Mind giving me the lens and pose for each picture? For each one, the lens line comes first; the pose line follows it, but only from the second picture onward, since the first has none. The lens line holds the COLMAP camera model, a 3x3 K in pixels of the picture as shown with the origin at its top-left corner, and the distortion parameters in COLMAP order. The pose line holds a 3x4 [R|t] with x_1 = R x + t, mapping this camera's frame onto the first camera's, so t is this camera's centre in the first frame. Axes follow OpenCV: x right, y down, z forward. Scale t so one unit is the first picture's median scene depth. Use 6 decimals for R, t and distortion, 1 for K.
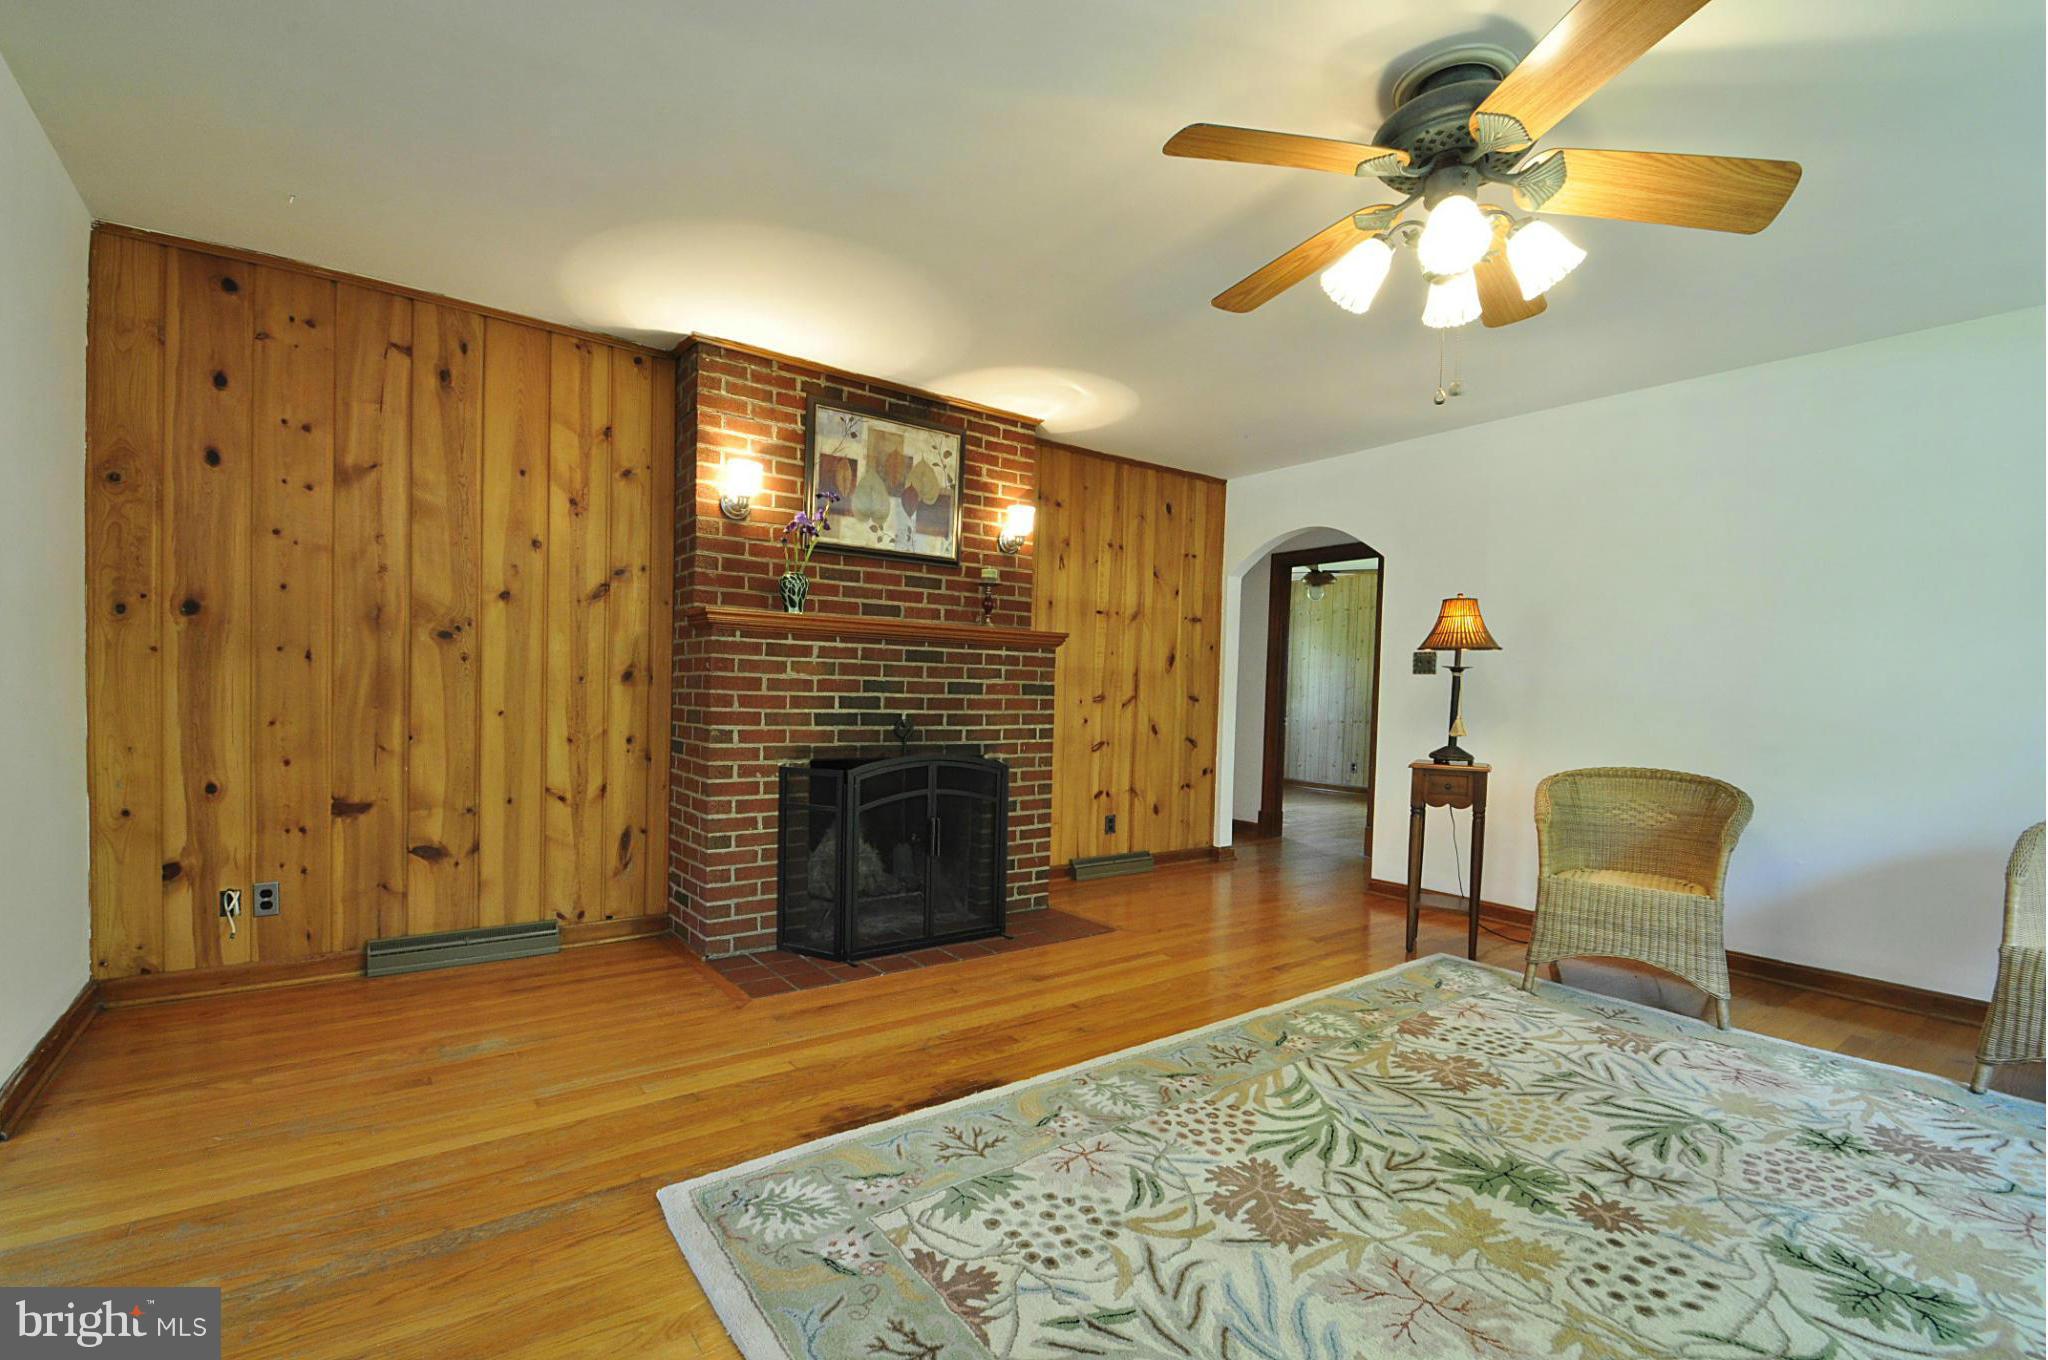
lens RADIAL K [[903.8, 0, 999.6], [0, 903.8, 711.5], [0, 0, 1]] dist [0.006290, -0.011235]
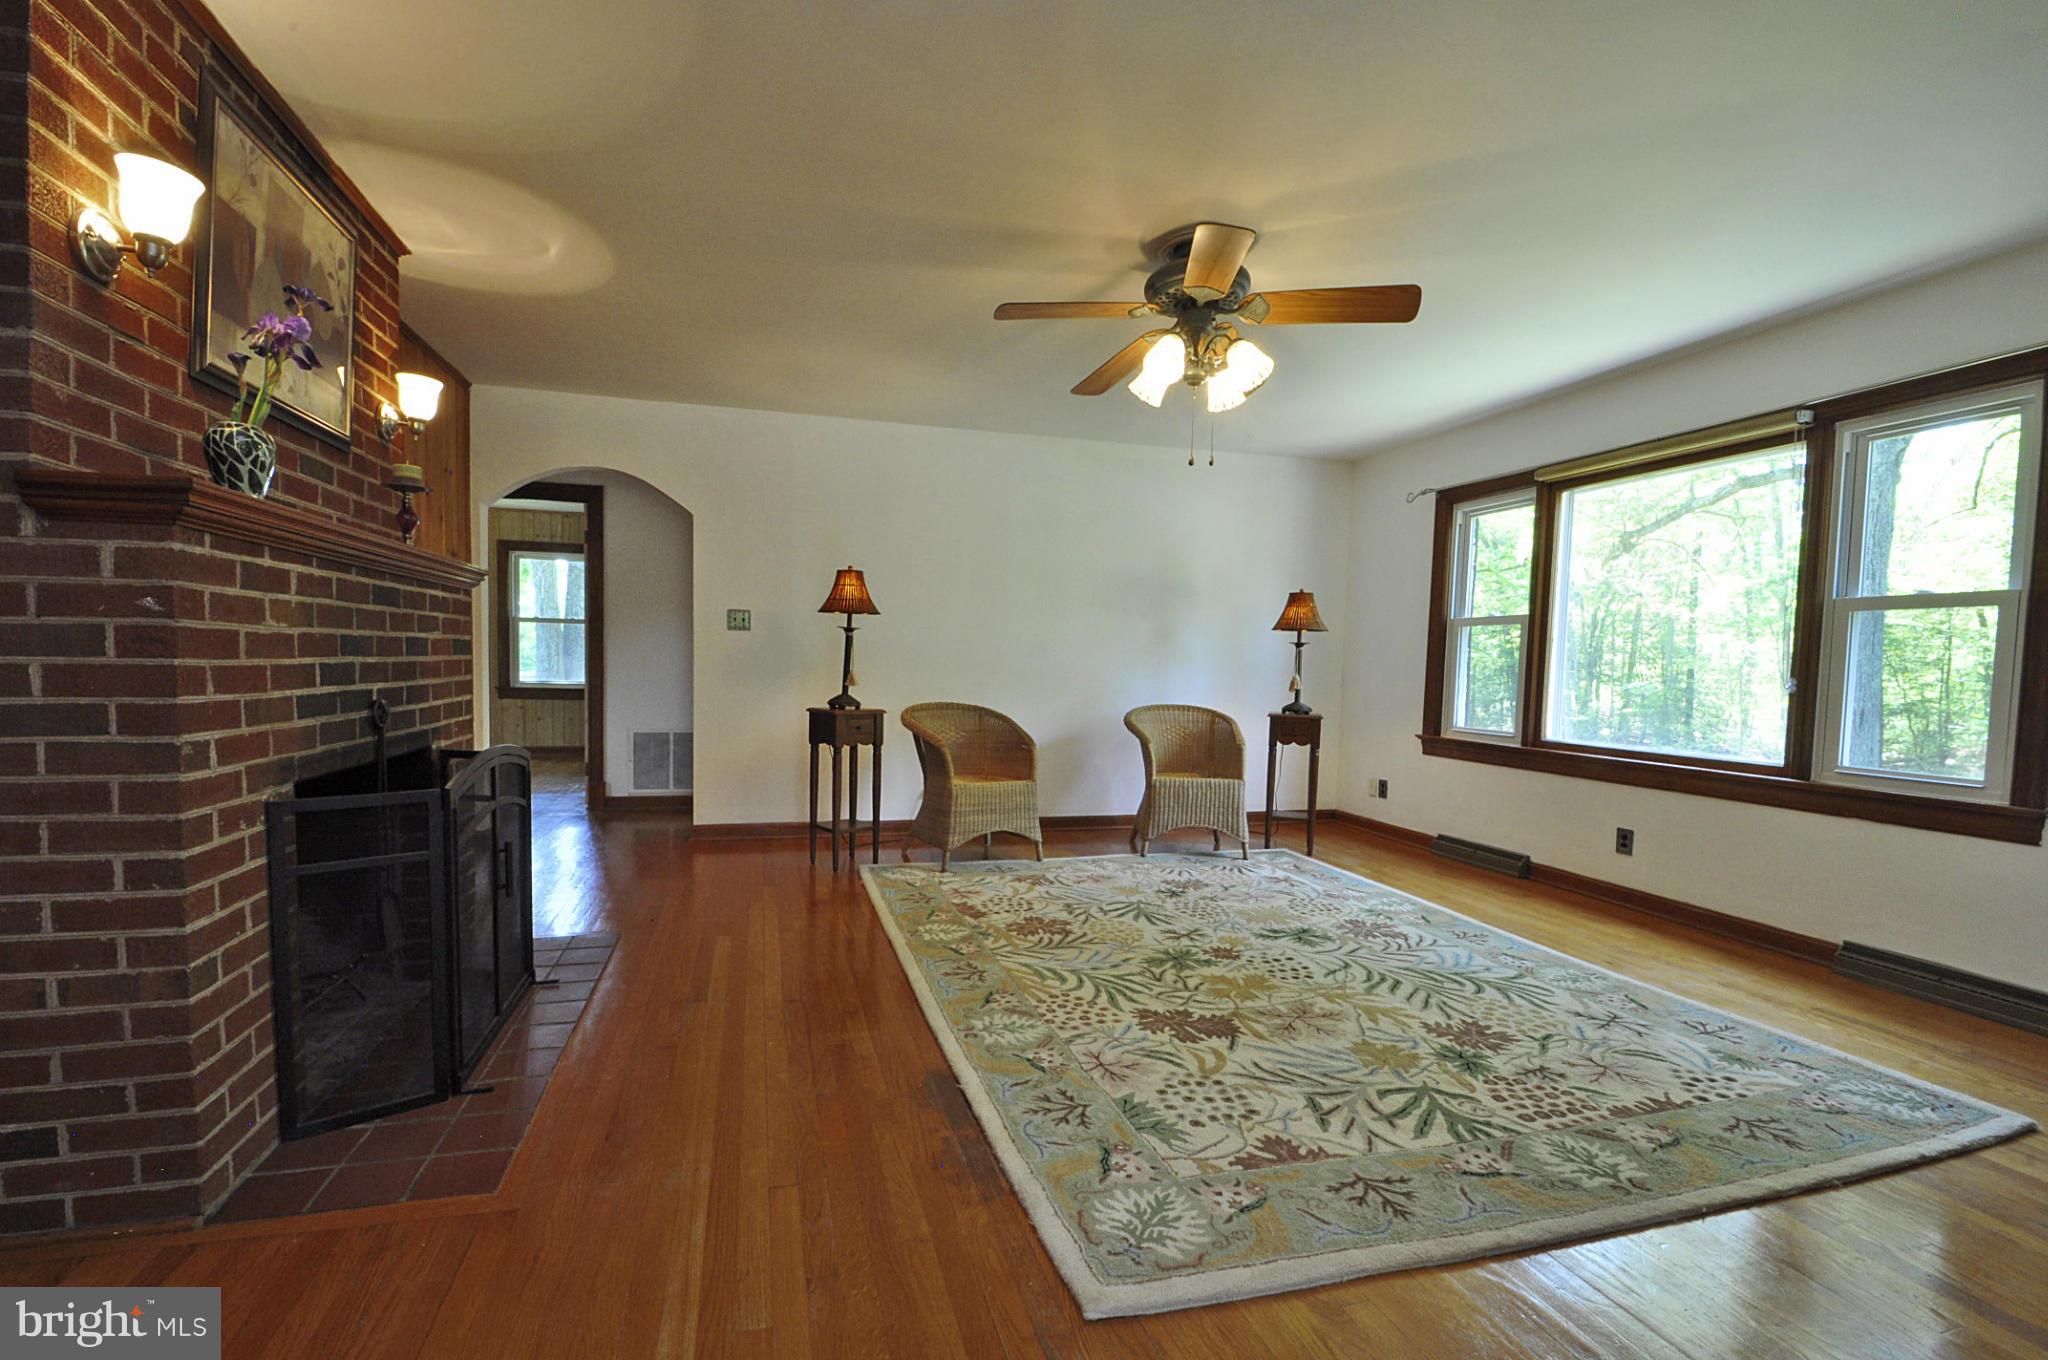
lens RADIAL K [[903.8, 0, 985.2], [0, 903.8, 713.5], [0, 0, 1]] dist [0.006290, -0.011235]
pose [[0.353832, -0.073968, 0.932380, -0.952924], [0.011536, 0.997137, 0.074727, -0.040405], [-0.935238, -0.015685, 0.353672, 0.706234]]
